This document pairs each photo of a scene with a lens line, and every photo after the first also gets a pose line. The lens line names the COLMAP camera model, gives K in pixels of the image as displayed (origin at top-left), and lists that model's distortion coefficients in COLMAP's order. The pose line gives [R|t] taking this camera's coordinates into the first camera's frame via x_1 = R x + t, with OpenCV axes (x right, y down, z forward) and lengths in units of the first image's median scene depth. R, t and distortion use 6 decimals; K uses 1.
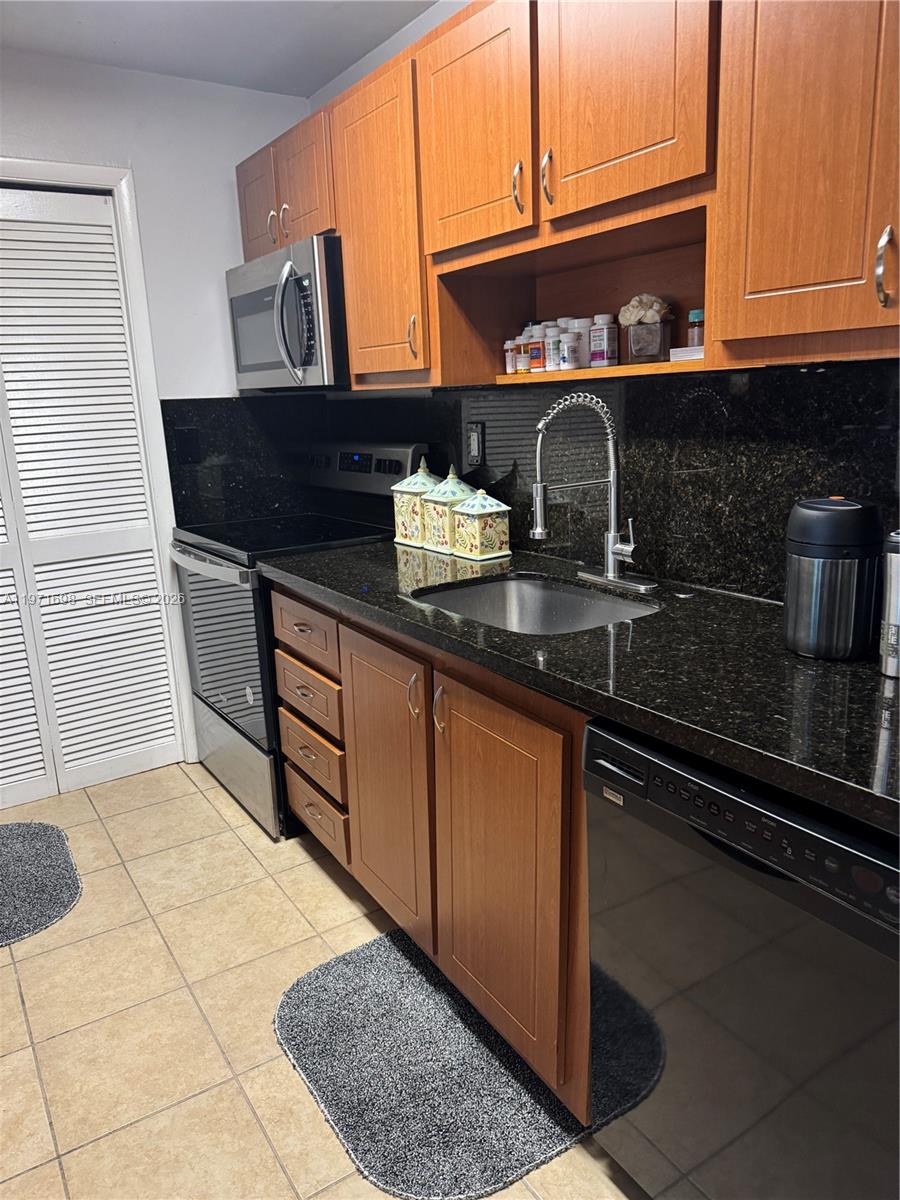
lens RADIAL K [[841.2, 0, 431.6], [0, 841.2, 603.5], [0, 0, 1]] dist [0.135353, -0.219047]
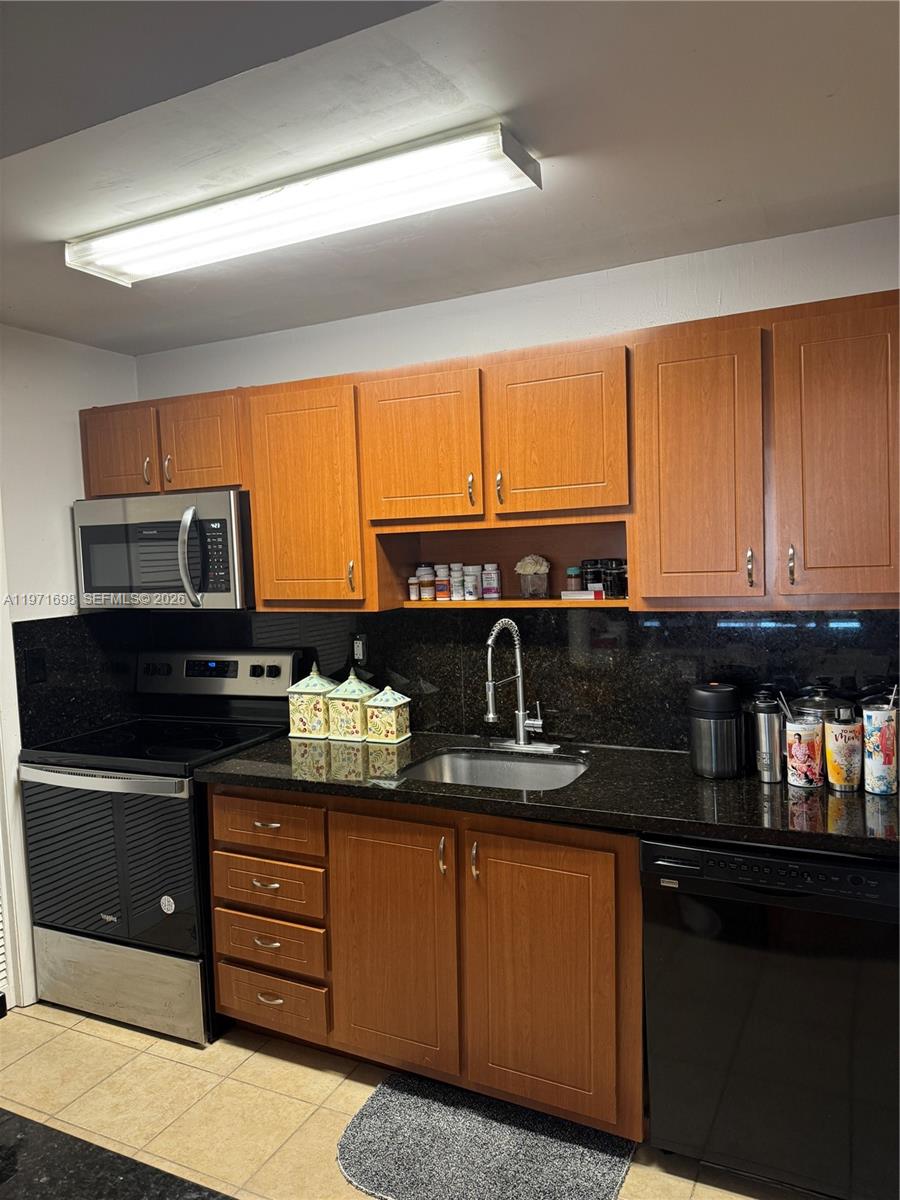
lens RADIAL K [[841.2, 0, 431.6], [0, 841.2, 603.5], [0, 0, 1]] dist [0.135353, -0.219047]
pose [[0.854295, -0.029657, 0.518941, -0.549747], [0.130225, 0.978742, -0.158445, -0.049321], [-0.503211, 0.202938, 0.839997, -0.124051]]
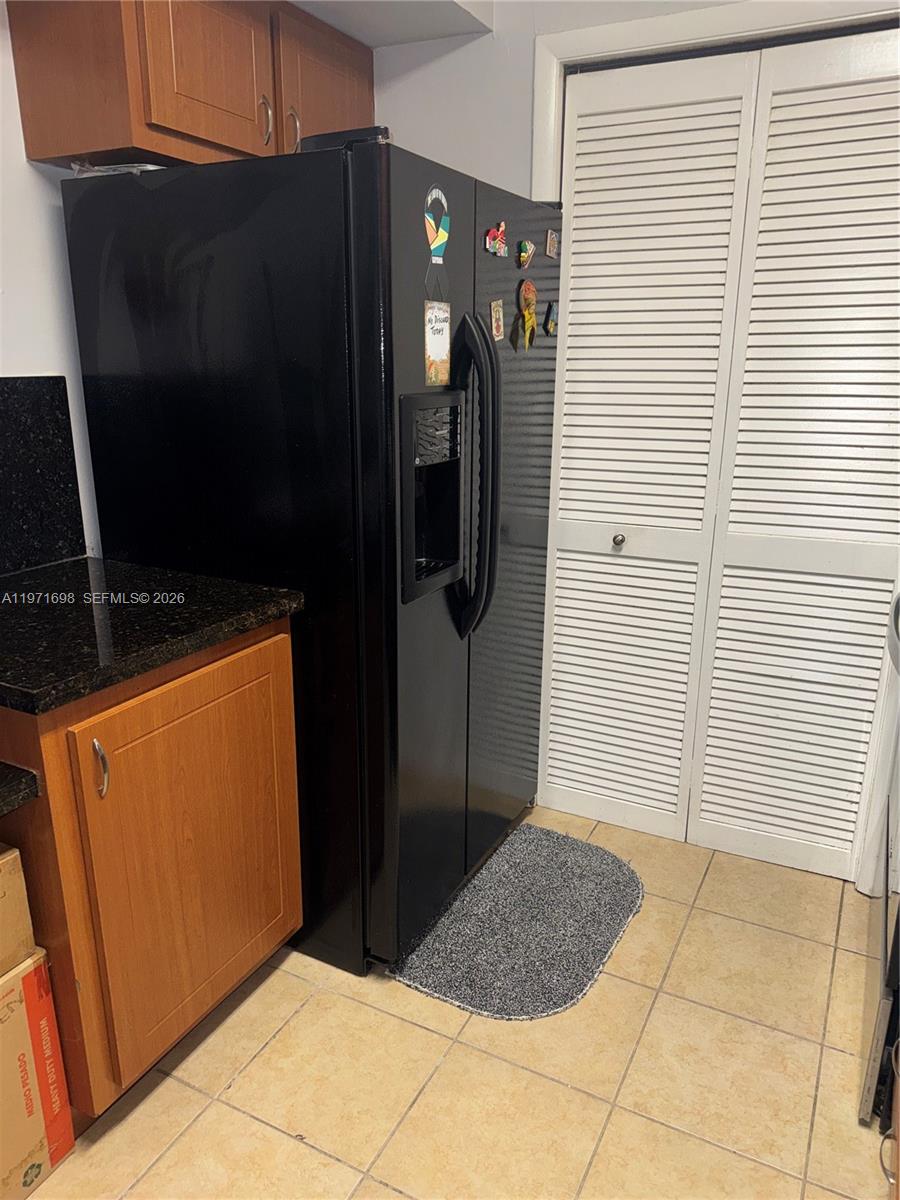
lens RADIAL K [[840.7, 0, 450.0], [0, 840.7, 600.0], [0, 0, 1]] dist [-0.004751, -0.005129]
pose [[0.504360, 0.284301, -0.815349, 0.049479], [-0.227913, 0.954590, 0.191870, -0.132585], [0.832873, 0.089057, 0.546253, 0.489528]]
